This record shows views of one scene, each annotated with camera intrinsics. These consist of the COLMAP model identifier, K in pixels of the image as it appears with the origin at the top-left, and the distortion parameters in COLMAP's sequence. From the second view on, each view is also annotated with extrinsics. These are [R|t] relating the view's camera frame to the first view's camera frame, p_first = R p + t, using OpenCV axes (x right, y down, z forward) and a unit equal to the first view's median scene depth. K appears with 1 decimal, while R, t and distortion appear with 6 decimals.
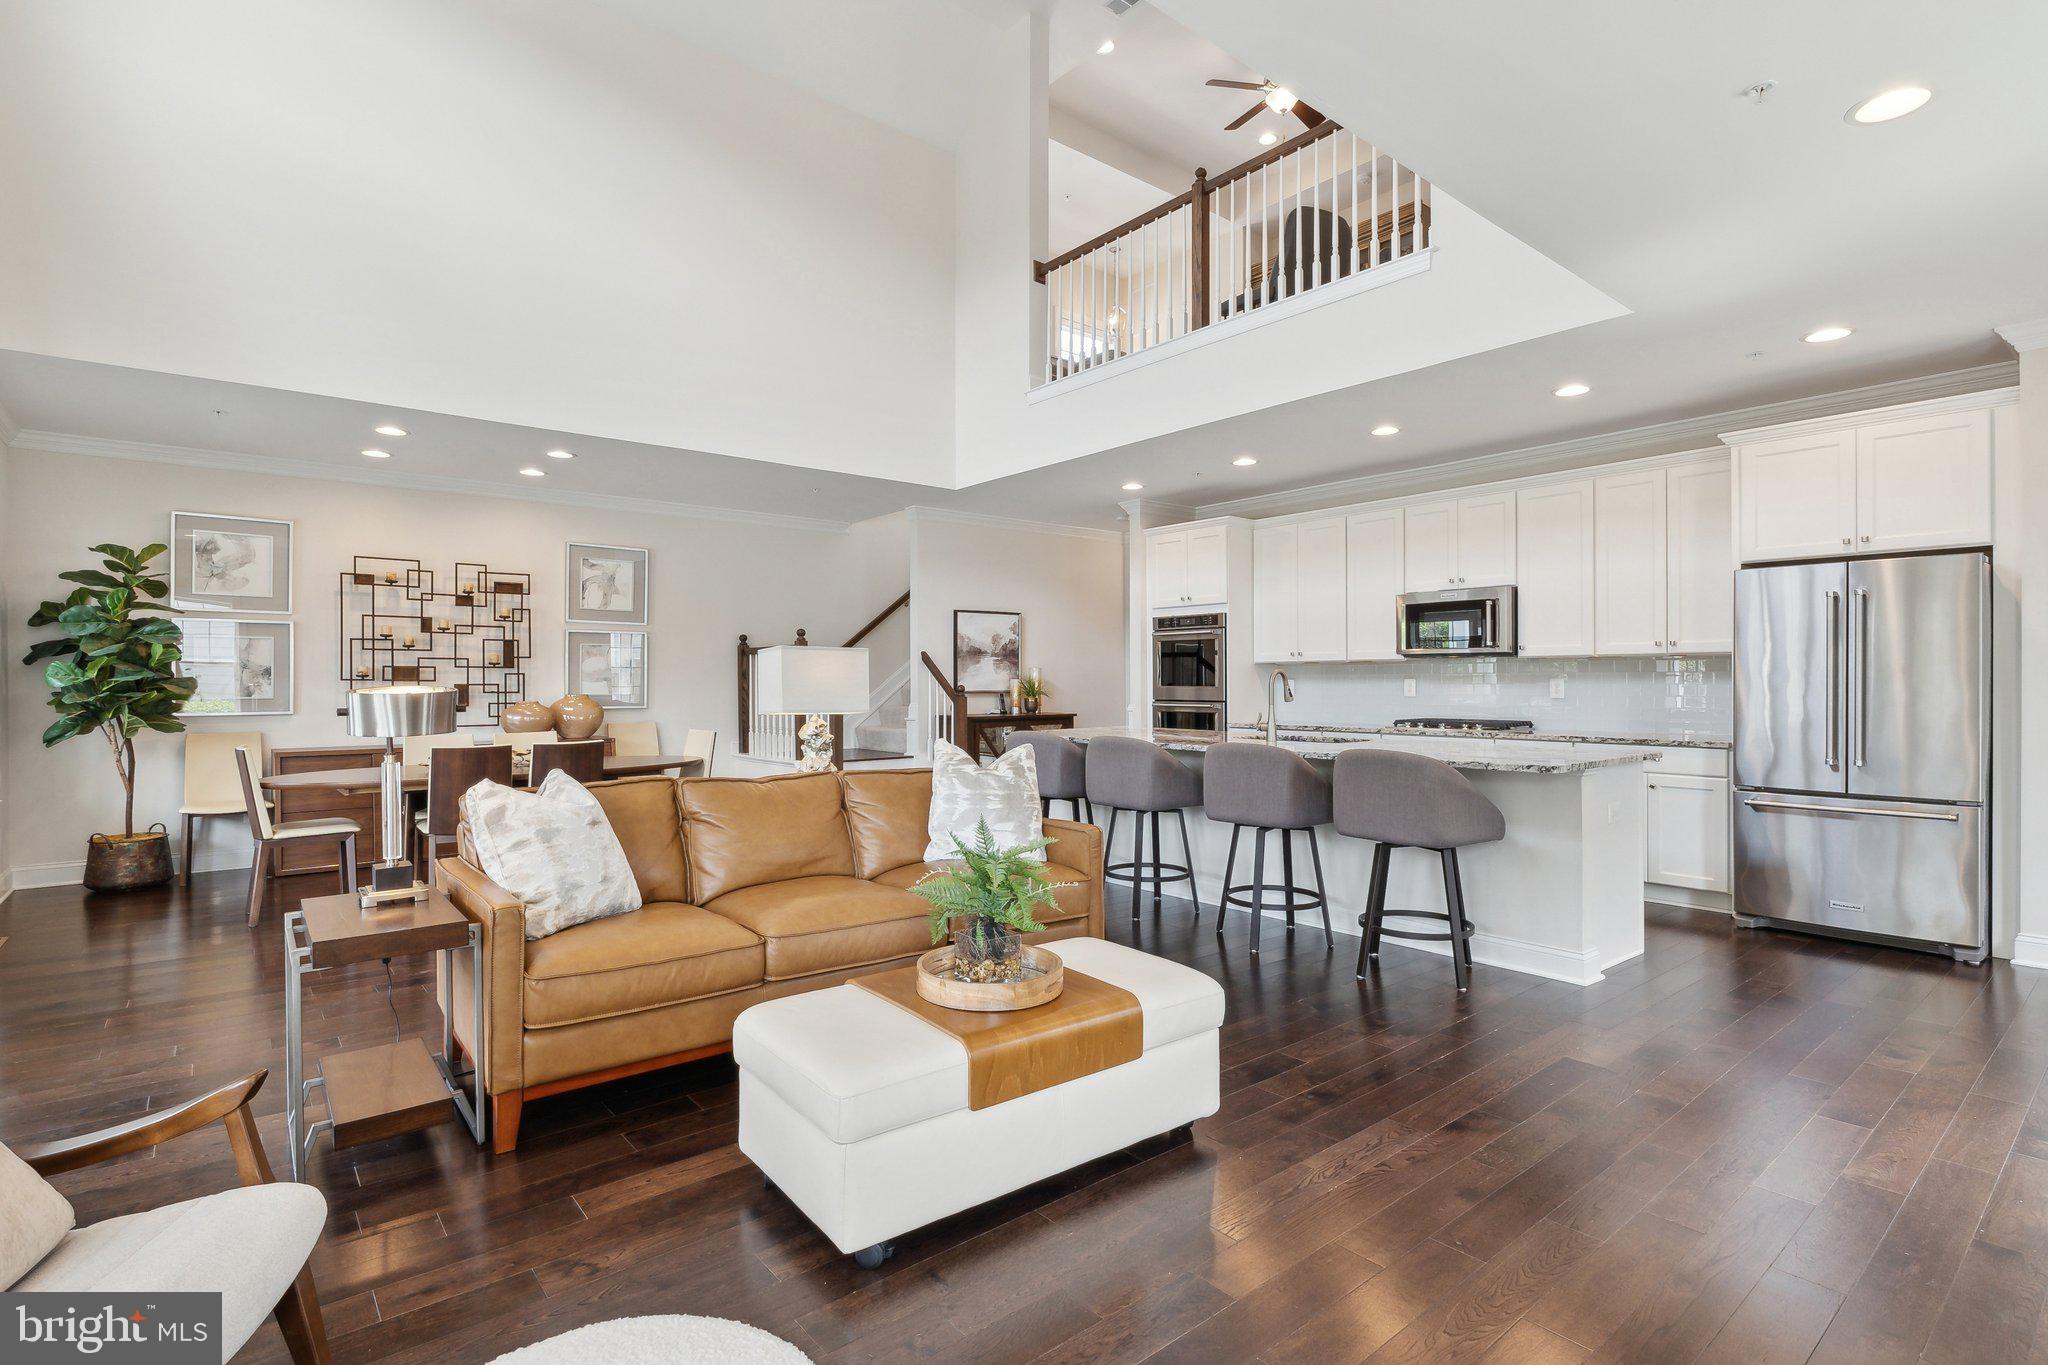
lens RADIAL K [[978.5, 0, 1024.0], [0, 978.5, 682.5], [0, 0, 1]] dist [0.000693, -0.000832]
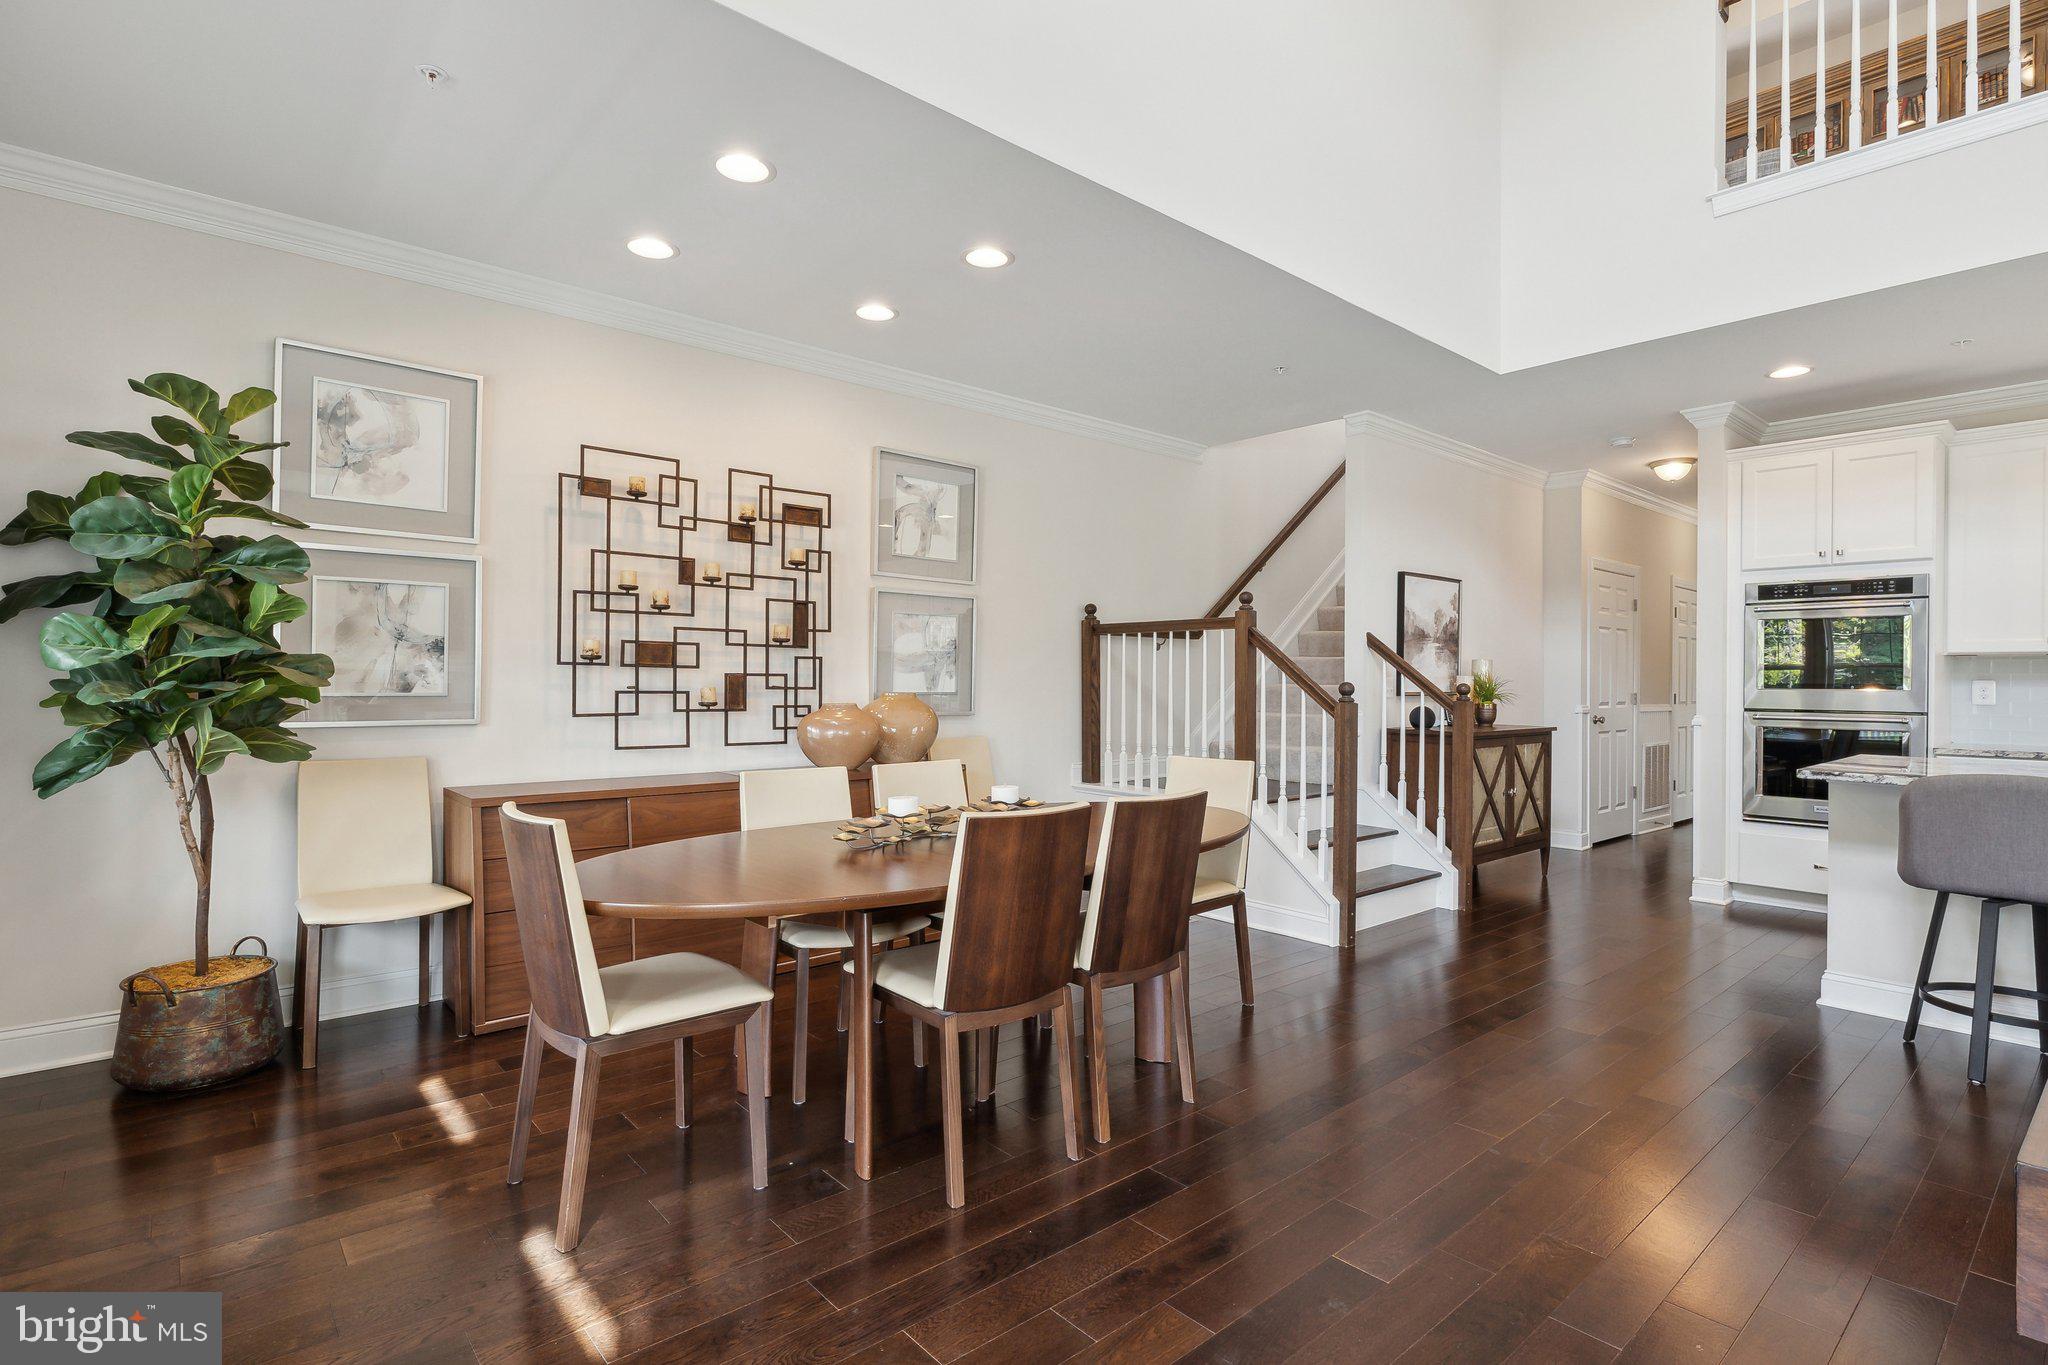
lens RADIAL K [[987.8, 0, 1024.0], [0, 987.8, 682.5], [0, 0, 1]] dist [-0.003914, 0.000493]
pose [[0.999423, 0.010033, 0.032442, -0.443966], [-0.010080, 0.999948, 0.001263, 0.004854], [-0.032428, -0.001589, 0.999473, 0.419374]]
